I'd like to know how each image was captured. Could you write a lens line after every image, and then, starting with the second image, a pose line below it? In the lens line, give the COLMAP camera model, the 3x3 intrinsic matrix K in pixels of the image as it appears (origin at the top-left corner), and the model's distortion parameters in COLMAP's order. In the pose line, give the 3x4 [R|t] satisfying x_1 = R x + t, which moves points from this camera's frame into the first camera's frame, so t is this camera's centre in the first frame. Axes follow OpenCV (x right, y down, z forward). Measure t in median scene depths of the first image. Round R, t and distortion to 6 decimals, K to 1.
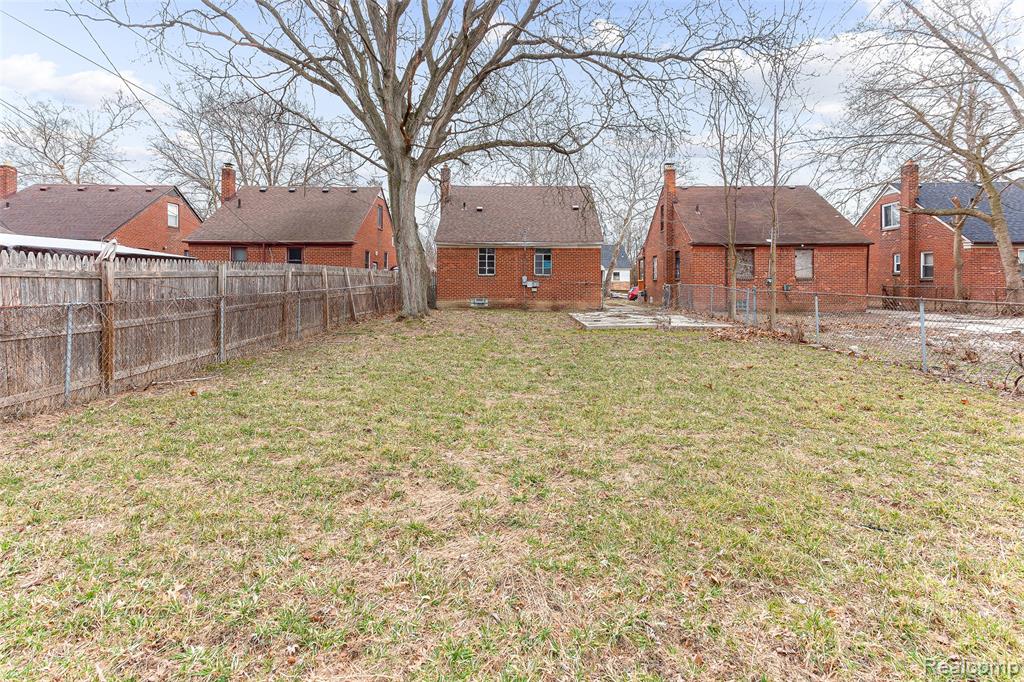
lens RADIAL K [[487.9, 0, 474.3], [0, 487.9, 276.8], [0, 0, 1]] dist [0.032436, 0.002719]
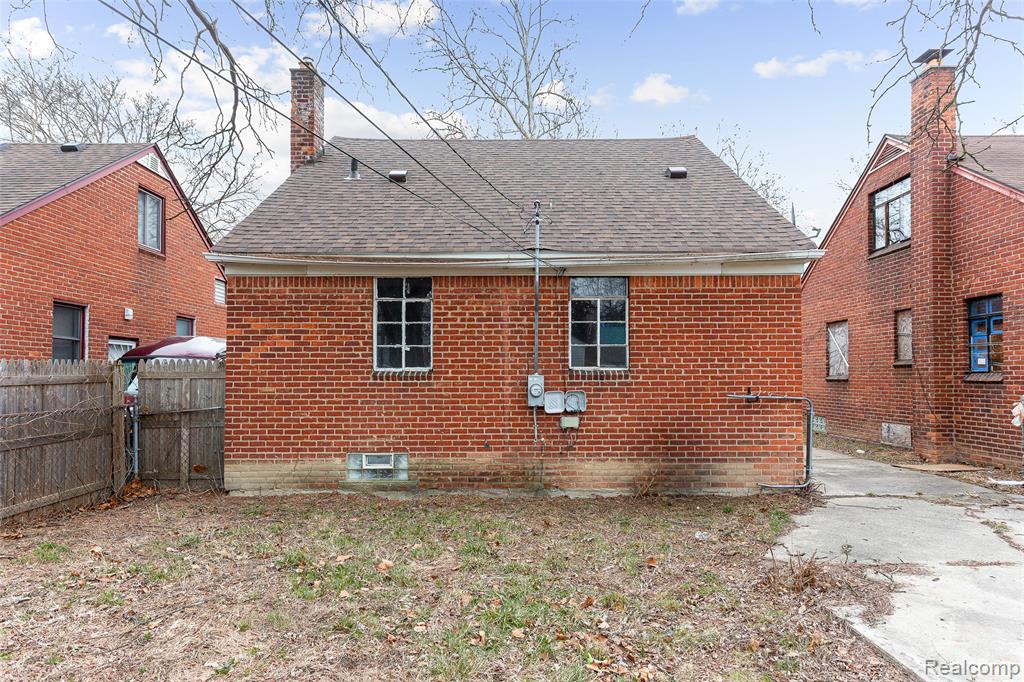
lens RADIAL K [[531.4, 0, 519.8], [0, 531.4, 378.3], [0, 0, 1]] dist [0.012237, -0.001097]
pose [[0.995108, -0.012447, 0.098004, 0.063524], [0.010880, 0.999805, 0.016502, -0.004036], [-0.098190, -0.015355, 0.995049, 0.693956]]
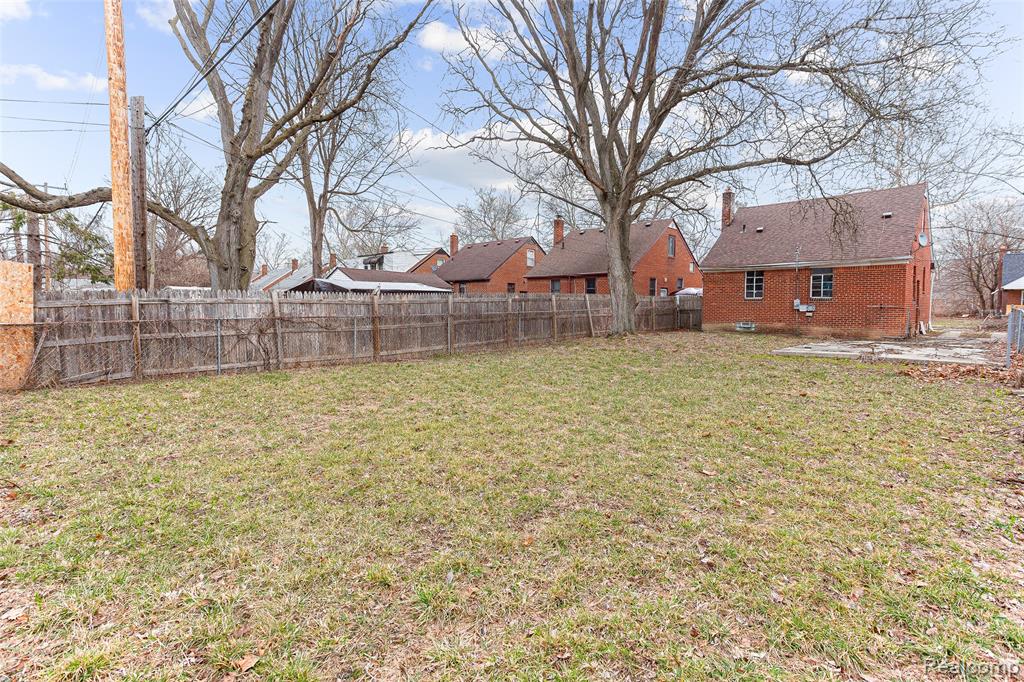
lens RADIAL K [[459.3, 0, 514.9], [0, 459.3, 312.4], [0, 0, 1]] dist [0.026378, 0.000595]
pose [[0.752793, 0.008465, -0.658202, 0.277929], [0.007801, 0.999732, 0.021780, 0.000236], [0.658211, -0.021530, 0.752526, -0.008477]]
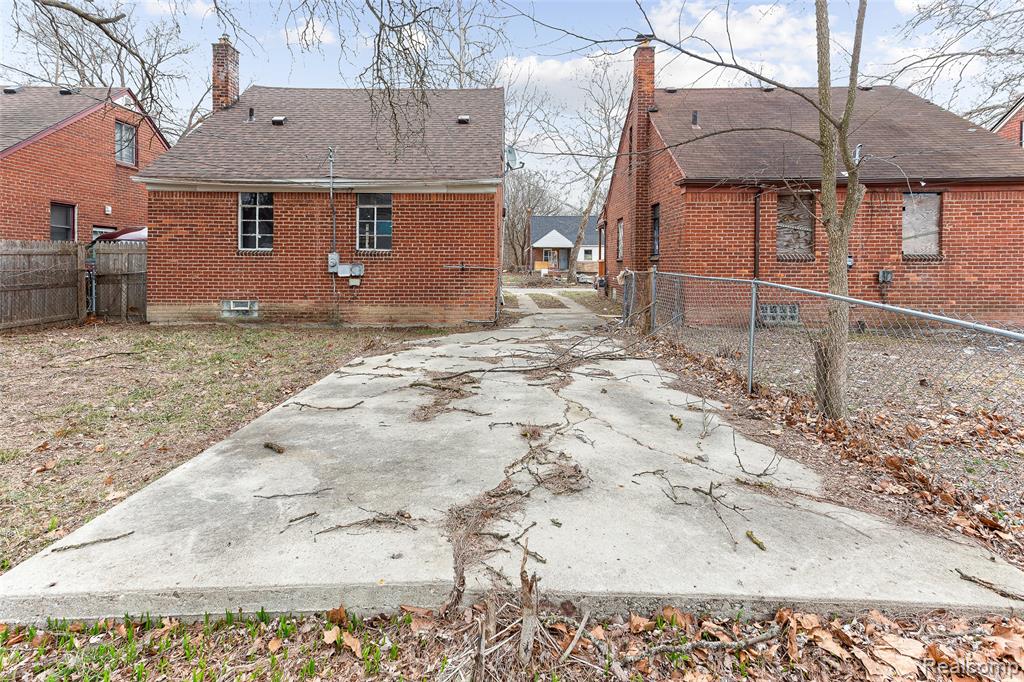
lens RADIAL K [[487.9, 0, 498.9], [0, 487.9, 274.0], [0, 0, 1]] dist [0.032436, 0.002719]
pose [[0.998015, -0.003304, 0.062893, 0.230050], [0.000989, 0.999322, 0.036795, 0.001859], [-0.062972, -0.036660, 0.997342, 0.524448]]
